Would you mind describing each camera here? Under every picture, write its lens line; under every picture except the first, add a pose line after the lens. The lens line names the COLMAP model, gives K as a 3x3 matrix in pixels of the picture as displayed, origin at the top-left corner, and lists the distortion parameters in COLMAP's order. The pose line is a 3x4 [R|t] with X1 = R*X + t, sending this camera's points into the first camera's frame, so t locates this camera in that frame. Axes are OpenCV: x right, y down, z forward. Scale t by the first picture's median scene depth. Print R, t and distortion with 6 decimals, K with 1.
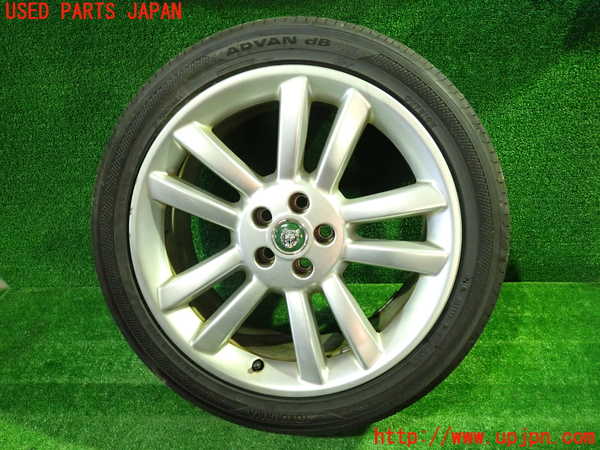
lens RADIAL K [[439.1, 0, 301.5], [0, 439.1, 225.0], [0, 0, 1]] dist [-0.007043, 0.001079]
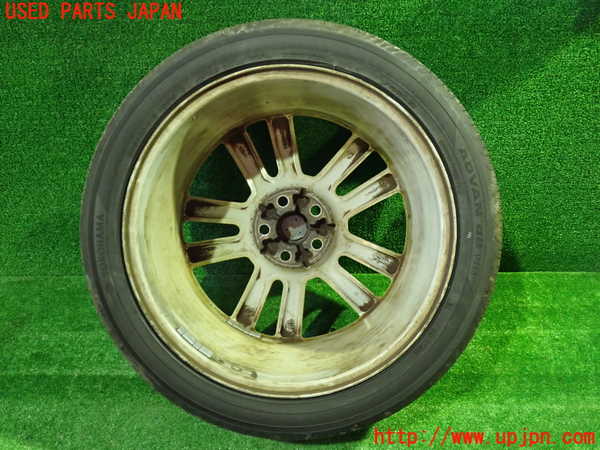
lens RADIAL K [[524.7, 0, 298.3], [0, 524.7, 224.8], [0, 0, 1]] dist [-0.002270, -0.012403]
pose [[0.999829, 0.005392, 0.017663, -0.031993], [-0.005761, 0.999765, 0.020900, 0.008656], [-0.017546, -0.020998, 0.999626, -0.147022]]
